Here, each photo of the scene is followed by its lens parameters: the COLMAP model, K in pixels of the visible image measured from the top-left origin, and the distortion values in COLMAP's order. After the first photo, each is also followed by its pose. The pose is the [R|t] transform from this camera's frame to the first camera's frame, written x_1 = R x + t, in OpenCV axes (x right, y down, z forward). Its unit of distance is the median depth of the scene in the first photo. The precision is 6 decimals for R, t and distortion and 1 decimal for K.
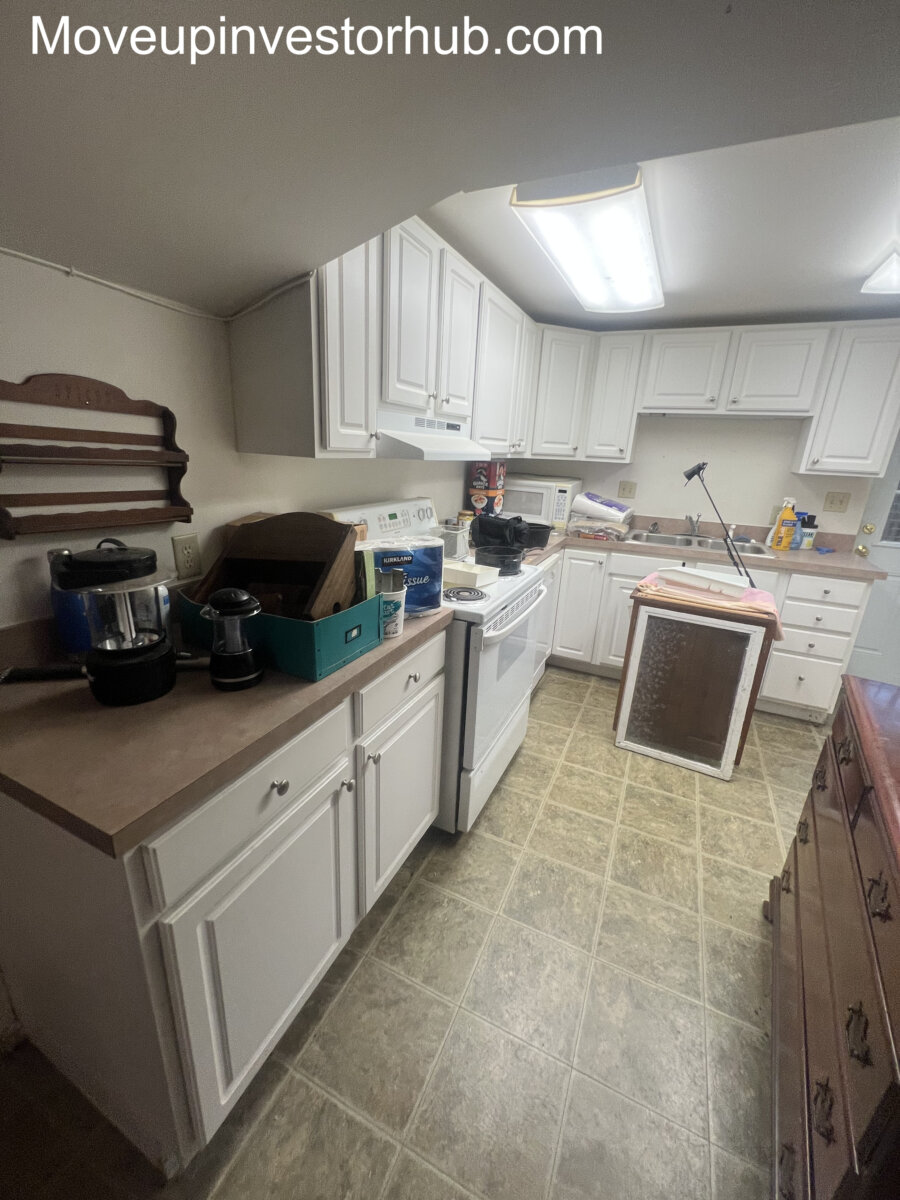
lens RADIAL K [[483.6, 0, 448.7], [0, 483.6, 599.7], [0, 0, 1]] dist [0.001288, -0.000016]
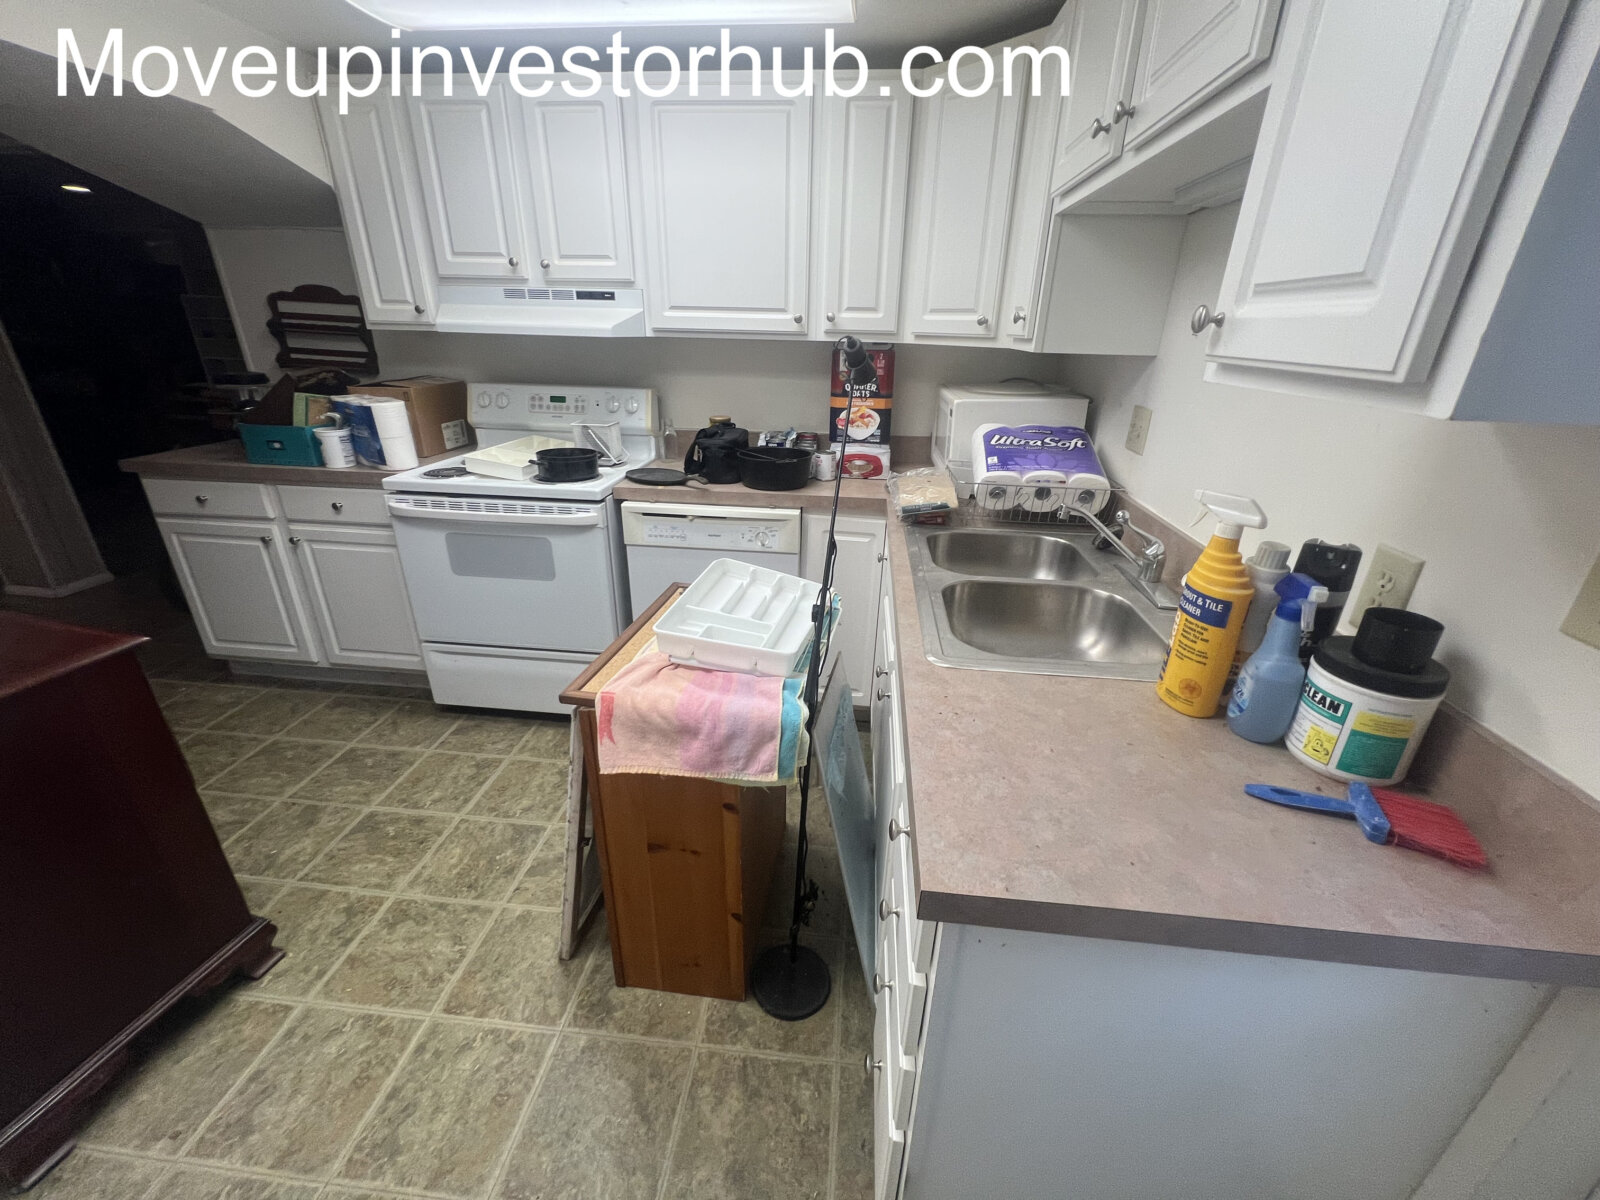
lens RADIAL K [[644.8, 0, 799.5], [0, 644.8, 599.0], [0, 0, 1]] dist [0.001288, -0.000016]
pose [[0.330958, 0.333039, -0.882922, 1.372610], [-0.292056, 0.925861, 0.239761, -0.268302], [0.897313, 0.178512, 0.403687, 1.052514]]
